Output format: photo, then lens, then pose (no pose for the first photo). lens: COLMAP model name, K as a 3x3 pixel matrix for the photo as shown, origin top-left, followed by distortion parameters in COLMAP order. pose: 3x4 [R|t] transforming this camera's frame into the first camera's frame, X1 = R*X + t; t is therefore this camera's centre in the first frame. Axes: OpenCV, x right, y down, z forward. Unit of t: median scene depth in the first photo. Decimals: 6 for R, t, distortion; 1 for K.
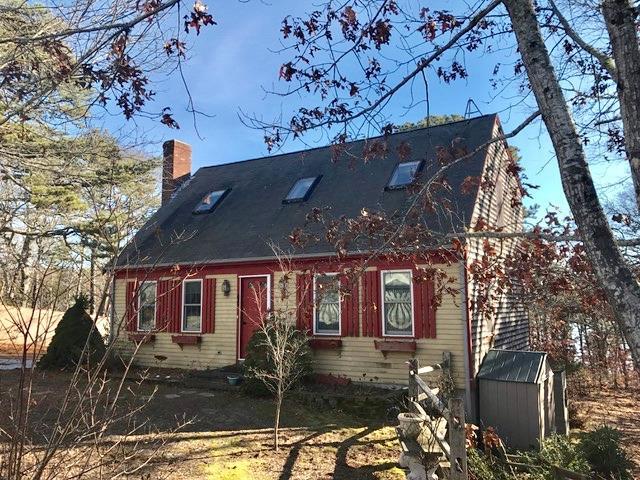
lens RADIAL K [[521.1, 0, 320.0], [0, 521.1, 240.0], [0, 0, 1]] dist [0.095123, -0.007679]
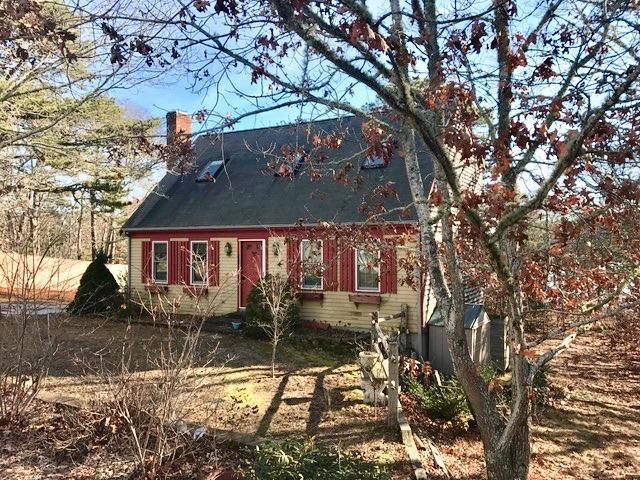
lens RADIAL K [[518.4, 0, 313.6], [0, 518.4, 225.4], [0, 0, 1]] dist [0.173109, -0.000792]
pose [[0.999947, 0.004261, 0.009329, 0.006636], [-0.005064, 0.996122, 0.087841, -0.080580], [-0.008918, -0.087884, 0.996091, -0.223785]]
